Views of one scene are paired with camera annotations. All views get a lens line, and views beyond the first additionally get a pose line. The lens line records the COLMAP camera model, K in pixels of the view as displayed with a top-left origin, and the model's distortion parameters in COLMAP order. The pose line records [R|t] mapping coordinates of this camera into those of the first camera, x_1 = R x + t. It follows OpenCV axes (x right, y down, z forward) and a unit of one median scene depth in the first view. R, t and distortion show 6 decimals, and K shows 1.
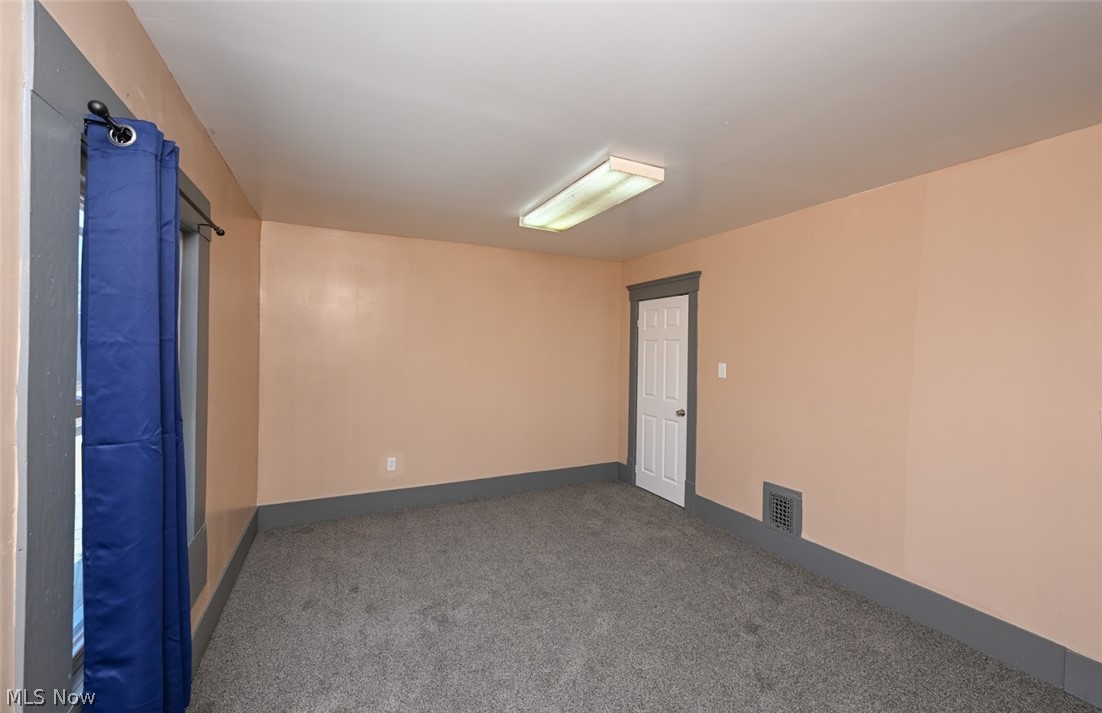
lens RADIAL K [[436.9, 0, 551.3], [0, 436.9, 347.4], [0, 0, 1]] dist [-0.000016, -0.000146]
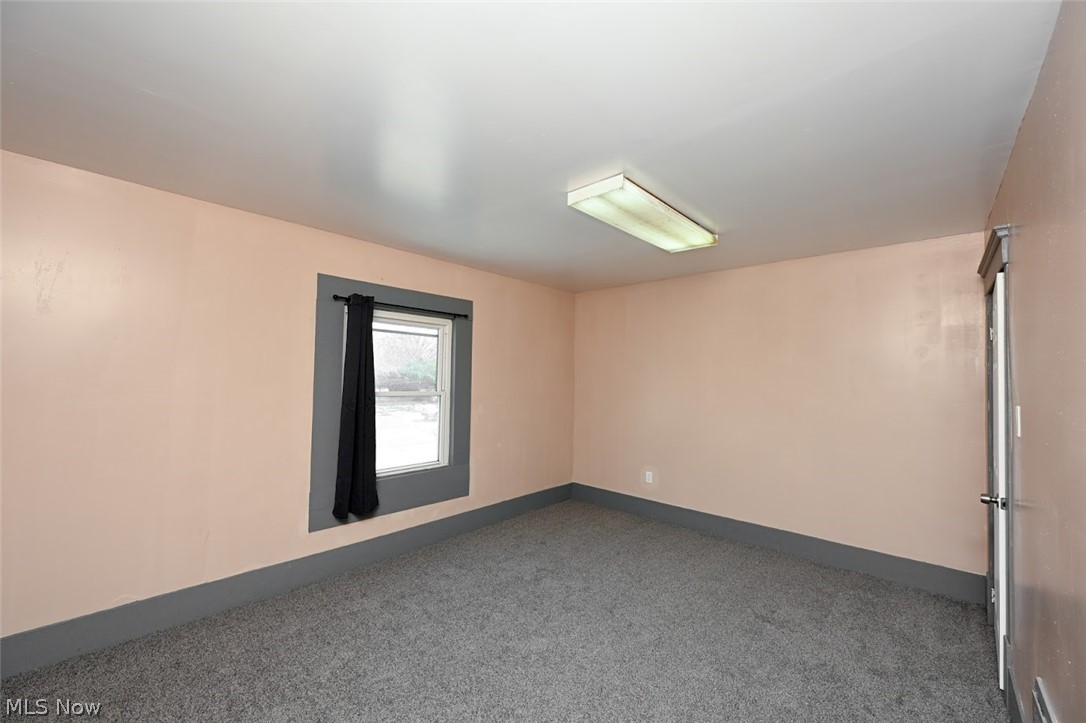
lens RADIAL K [[432.4, 0, 548.0], [0, 432.4, 361.6], [0, 0, 1]] dist [-0.001431, -0.000200]
pose [[0.371157, -0.034797, -0.927918, 0.971825], [-0.010914, 0.999065, -0.041830, 0.019055], [0.928506, 0.025653, 0.370431, 0.510212]]
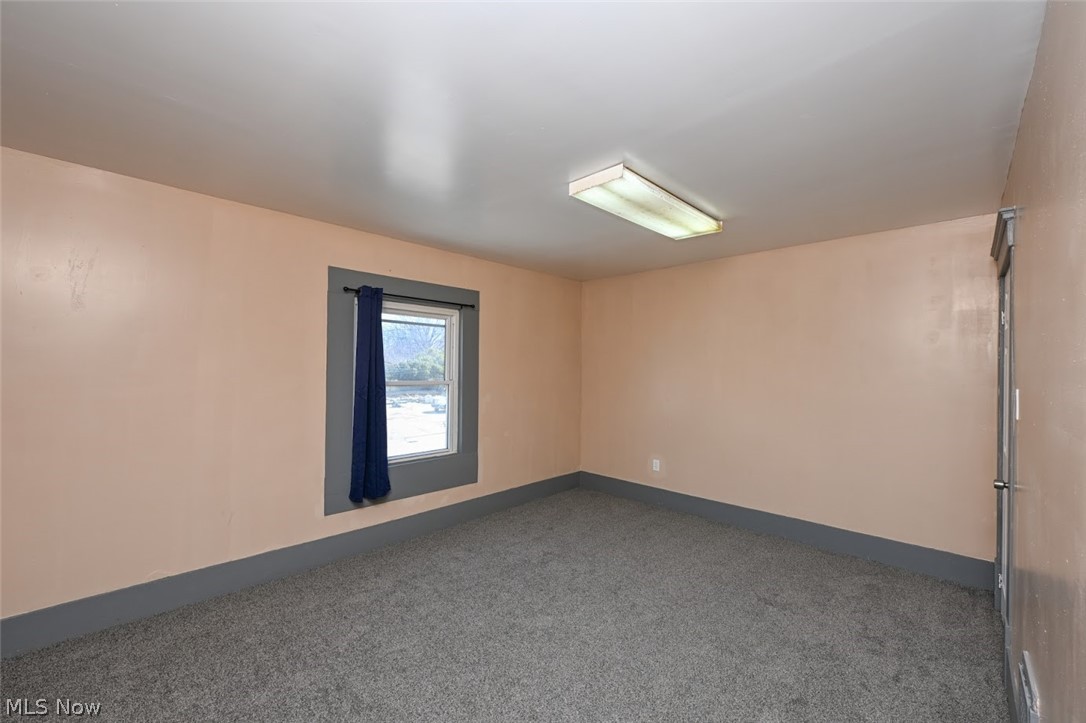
lens RADIAL K [[440.1, 0, 543.0], [0, 440.1, 361.5], [0, 0, 1]] dist [-0.002100, -0.000061]
pose [[0.337665, -0.017567, -0.941102, 1.016931], [-0.004435, 0.999785, -0.020254, 0.026548], [0.941256, 0.011013, 0.337515, 0.510926]]
